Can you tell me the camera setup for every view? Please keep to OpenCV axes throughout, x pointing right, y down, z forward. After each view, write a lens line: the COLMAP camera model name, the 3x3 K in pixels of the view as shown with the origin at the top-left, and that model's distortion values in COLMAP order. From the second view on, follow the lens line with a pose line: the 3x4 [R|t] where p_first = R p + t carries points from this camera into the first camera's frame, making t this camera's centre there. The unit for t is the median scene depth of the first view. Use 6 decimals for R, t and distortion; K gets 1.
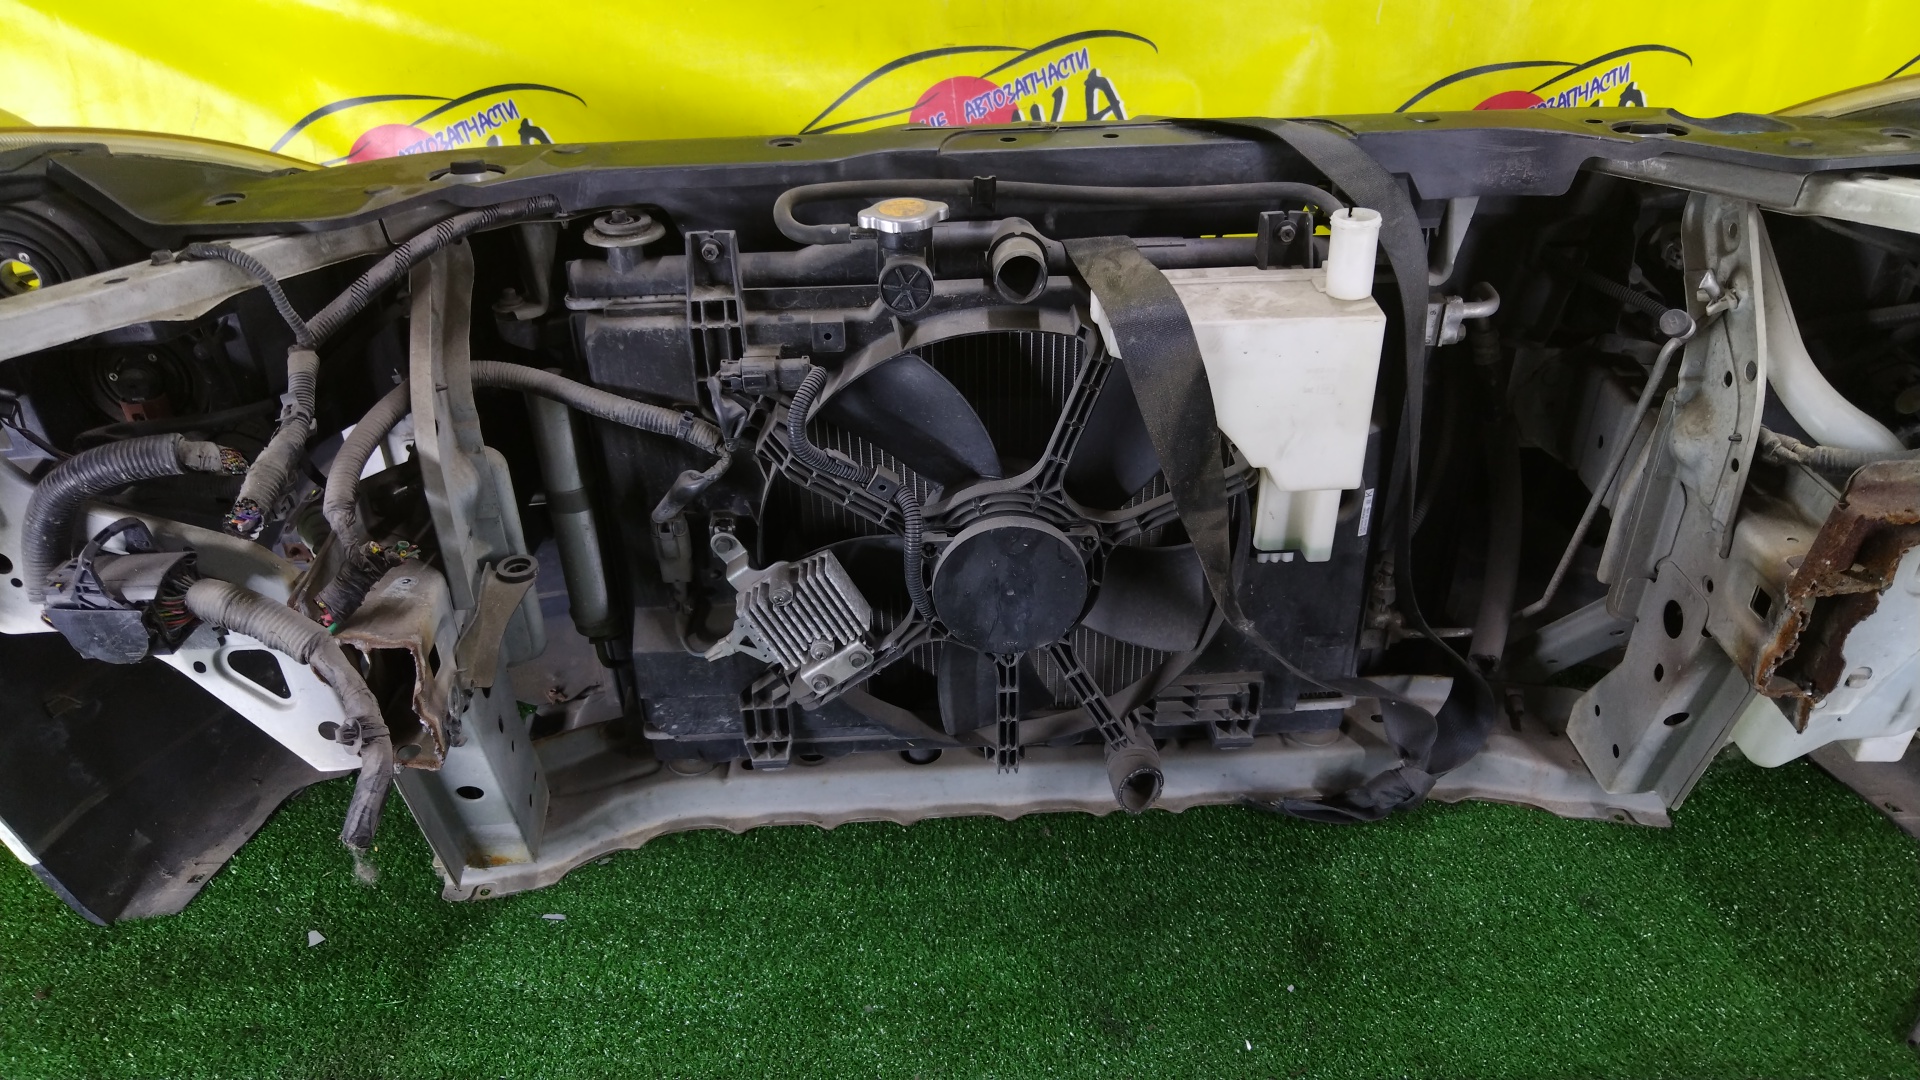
lens RADIAL K [[1320.6, 0, 963.6], [0, 1320.6, 533.9], [0, 0, 1]] dist [-0.025406, 0.036066]
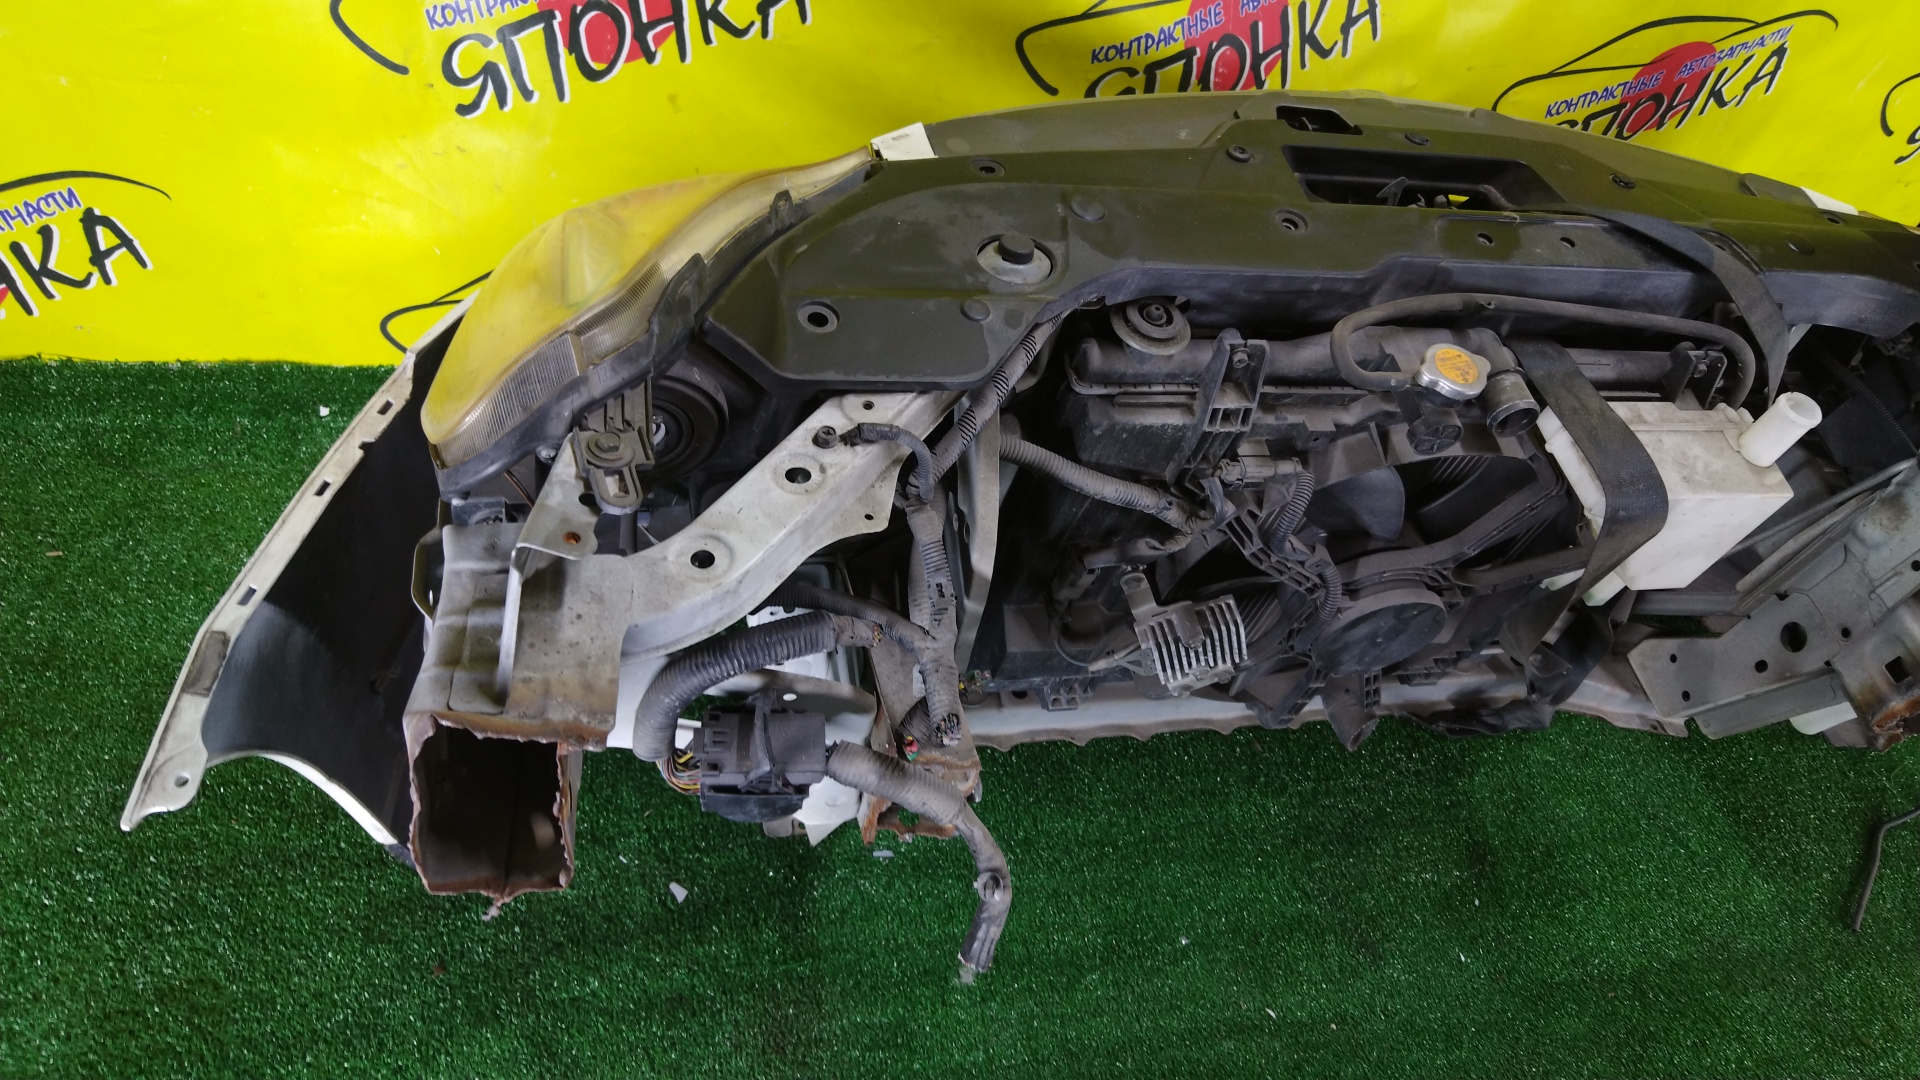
lens RADIAL K [[1316.5, 0, 963.0], [0, 1316.5, 529.1], [0, 0, 1]] dist [-0.022791, 0.033811]
pose [[0.956616, 0.026158, 0.290174, -0.603820], [-0.131781, 0.927105, 0.350870, -0.372303], [-0.259844, -0.373887, 0.890331, 0.113550]]
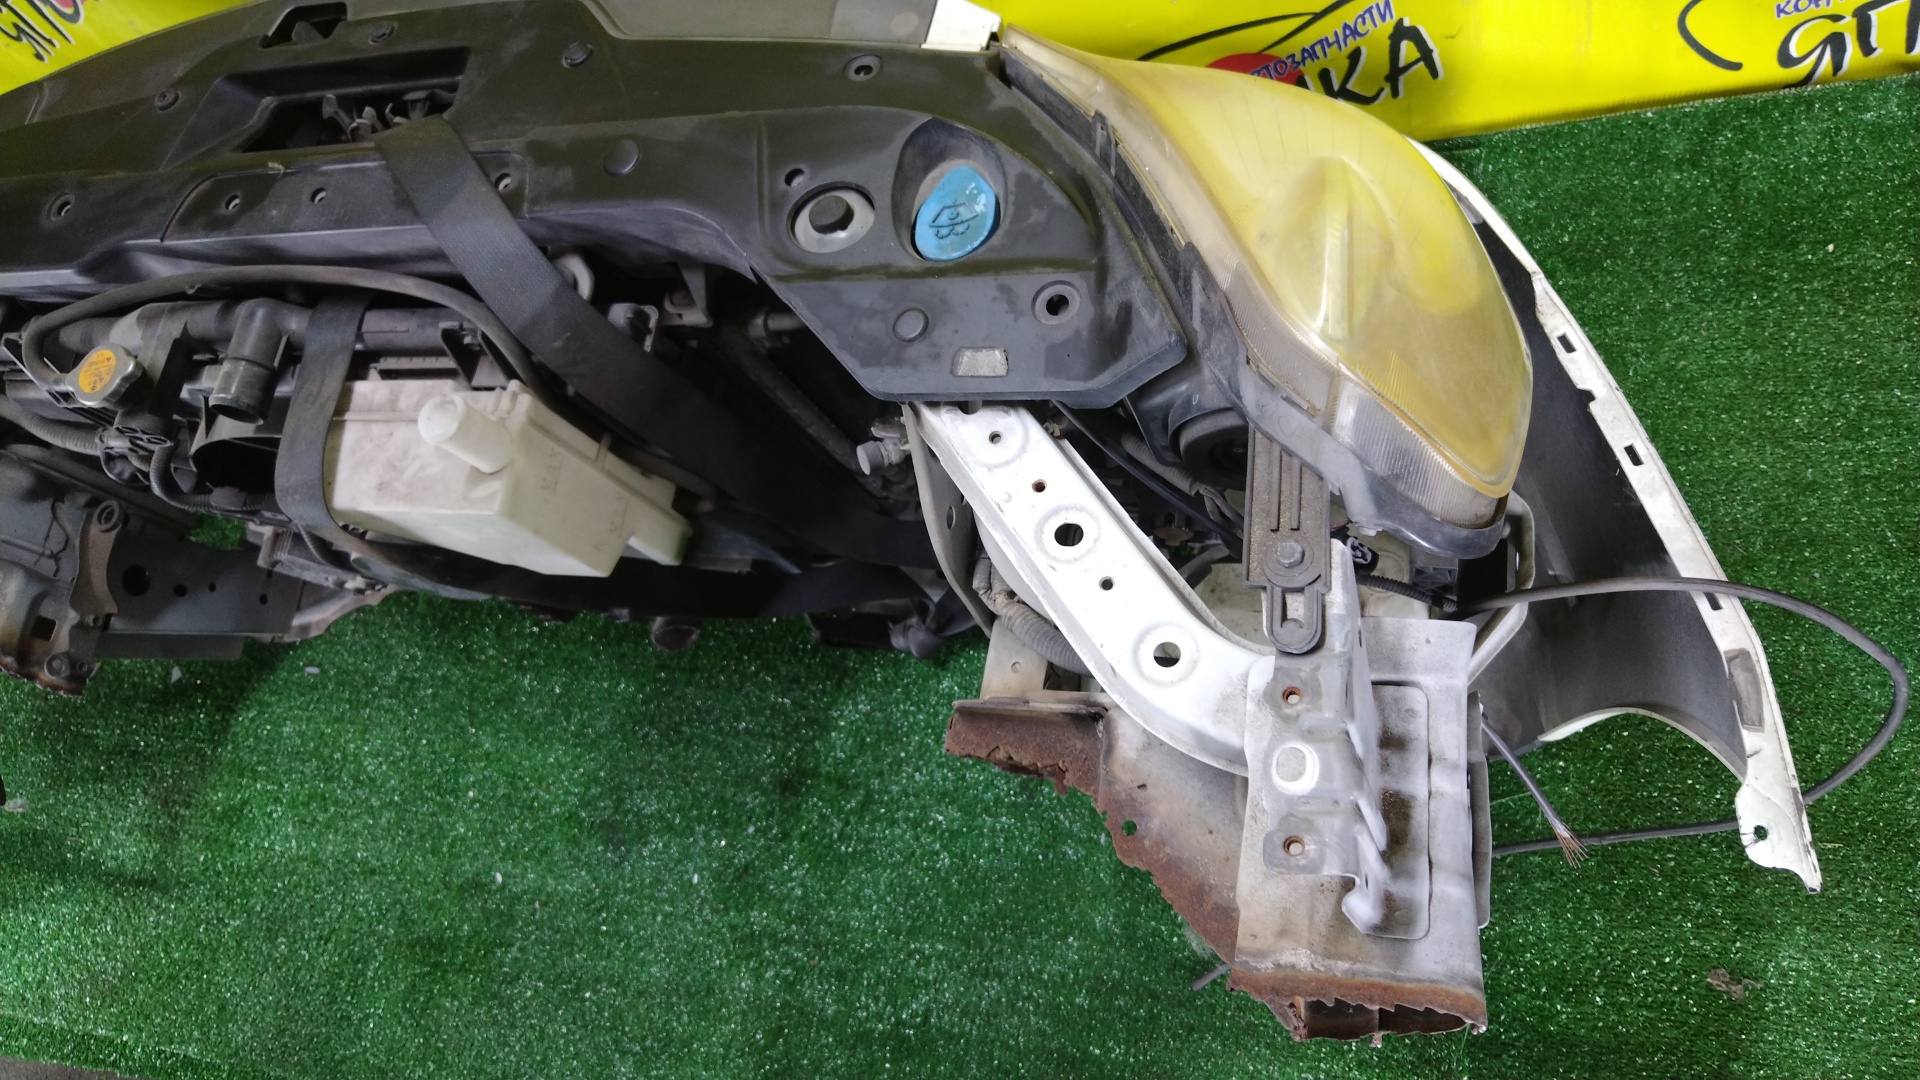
lens RADIAL K [[1325.5, 0, 963.8], [0, 1325.5, 533.8], [0, 0, 1]] dist [-0.024357, 0.031666]
pose [[0.939377, 0.081444, -0.333073, 0.798921], [0.145033, 0.785832, 0.601193, -0.566462], [0.310703, -0.613054, 0.726381, 0.324778]]
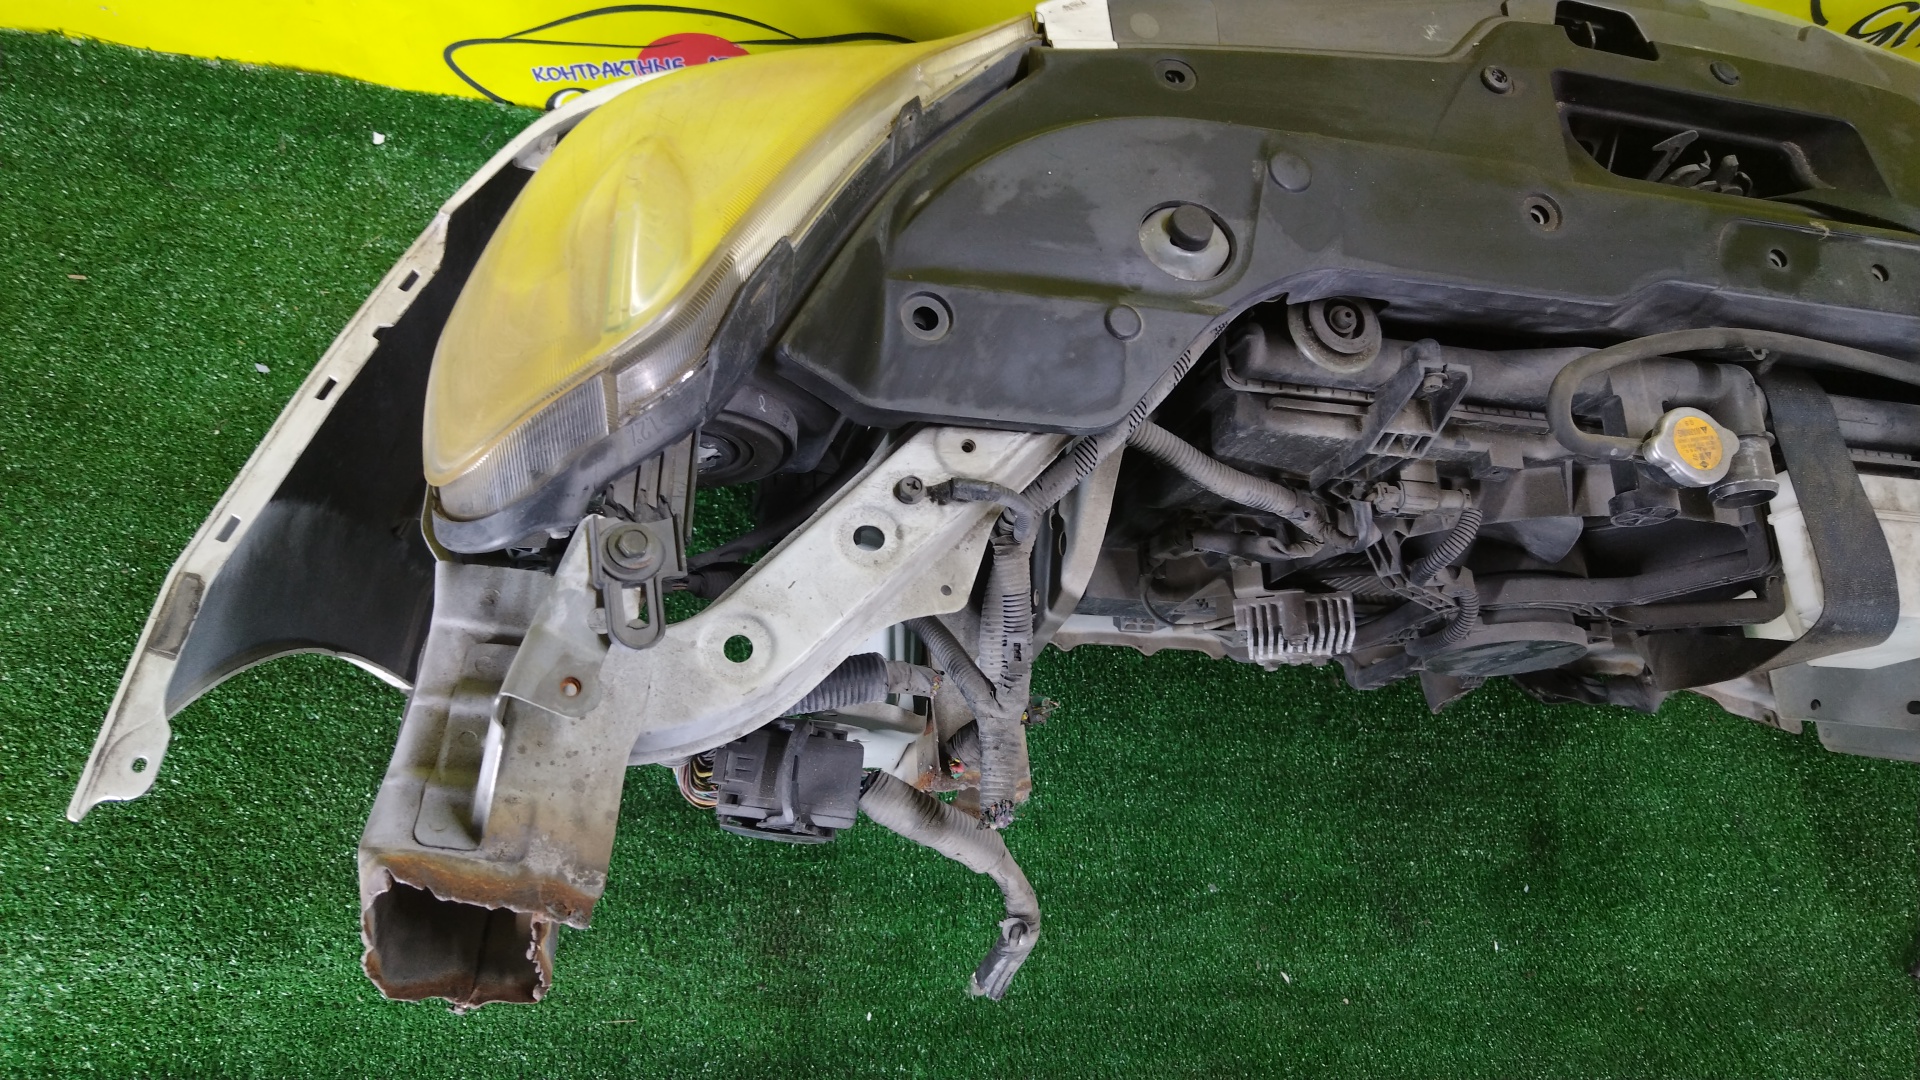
lens RADIAL K [[1320.6, 0, 963.6], [0, 1320.6, 533.9], [0, 0, 1]] dist [-0.025406, 0.036066]
pose [[0.960075, 0.120214, 0.252595, -0.591666], [-0.251746, 0.765022, 0.592761, -0.492490], [-0.121982, -0.632685, 0.764742, 0.322149]]
